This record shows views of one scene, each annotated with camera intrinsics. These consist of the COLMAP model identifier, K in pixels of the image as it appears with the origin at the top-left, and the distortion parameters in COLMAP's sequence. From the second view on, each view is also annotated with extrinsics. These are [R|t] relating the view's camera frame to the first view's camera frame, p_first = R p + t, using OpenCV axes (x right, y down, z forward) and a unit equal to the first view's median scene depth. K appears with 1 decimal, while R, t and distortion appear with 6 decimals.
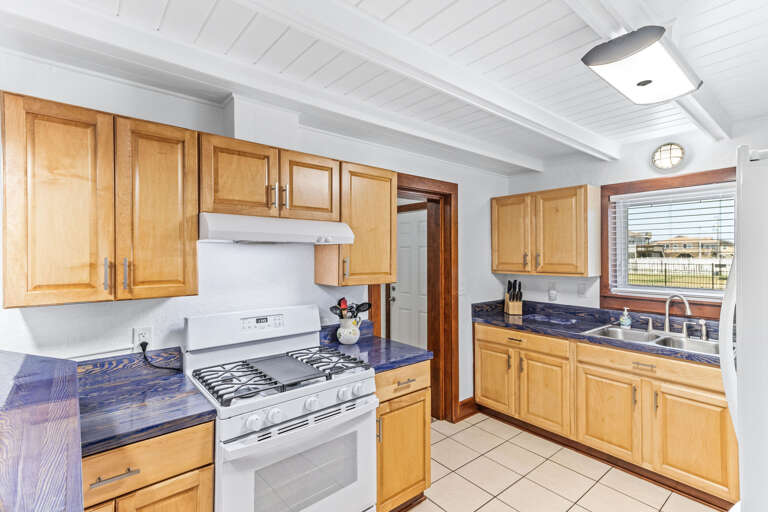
lens RADIAL K [[364.5, 0, 389.2], [0, 364.5, 253.9], [0, 0, 1]] dist [0.027233, 0.000494]
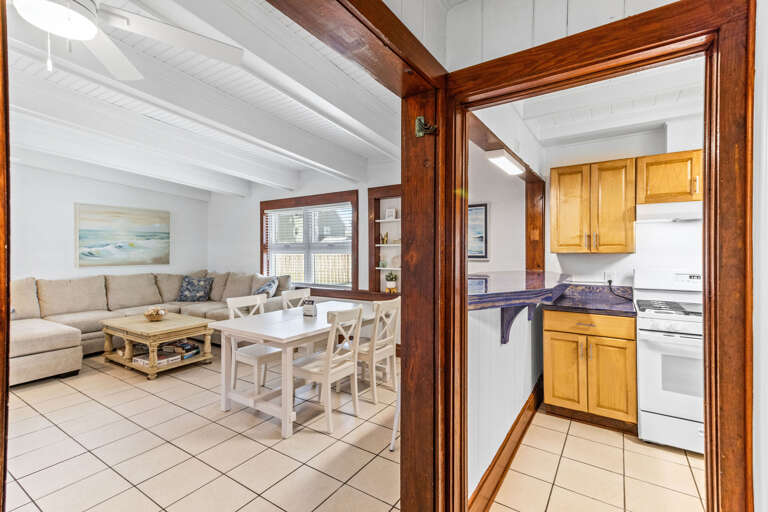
lens RADIAL K [[350.3, 0, 385.0], [0, 350.3, 247.2], [0, 0, 1]] dist [0.027870, -0.000357]
pose [[0.288082, -0.009556, -0.957558, 0.662664], [0.003459, 0.999954, -0.008938, 0.086199], [0.957599, -0.000737, 0.288102, -0.539740]]
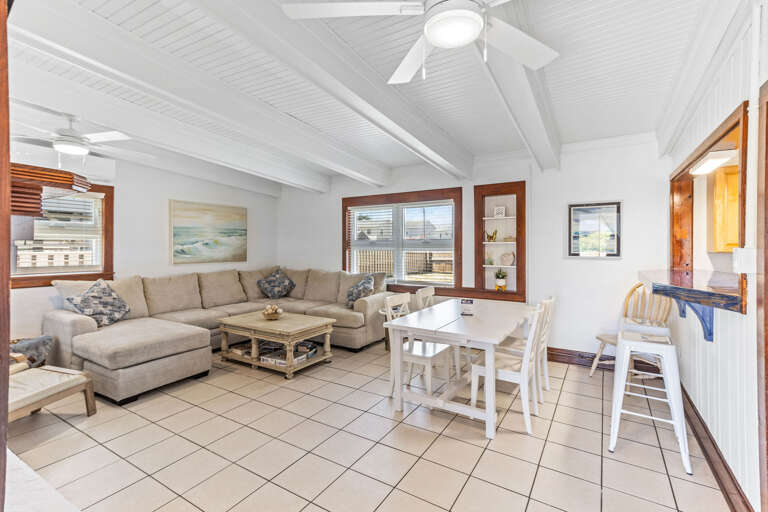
lens RADIAL K [[350.3, 0, 385.0], [0, 350.3, 247.2], [0, 0, 1]] dist [0.027870, -0.000357]
pose [[0.316406, 0.005139, -0.948610, 0.387383], [0.003614, 0.999972, 0.006623, 0.060589], [0.948617, -0.005524, 0.316378, -1.350731]]
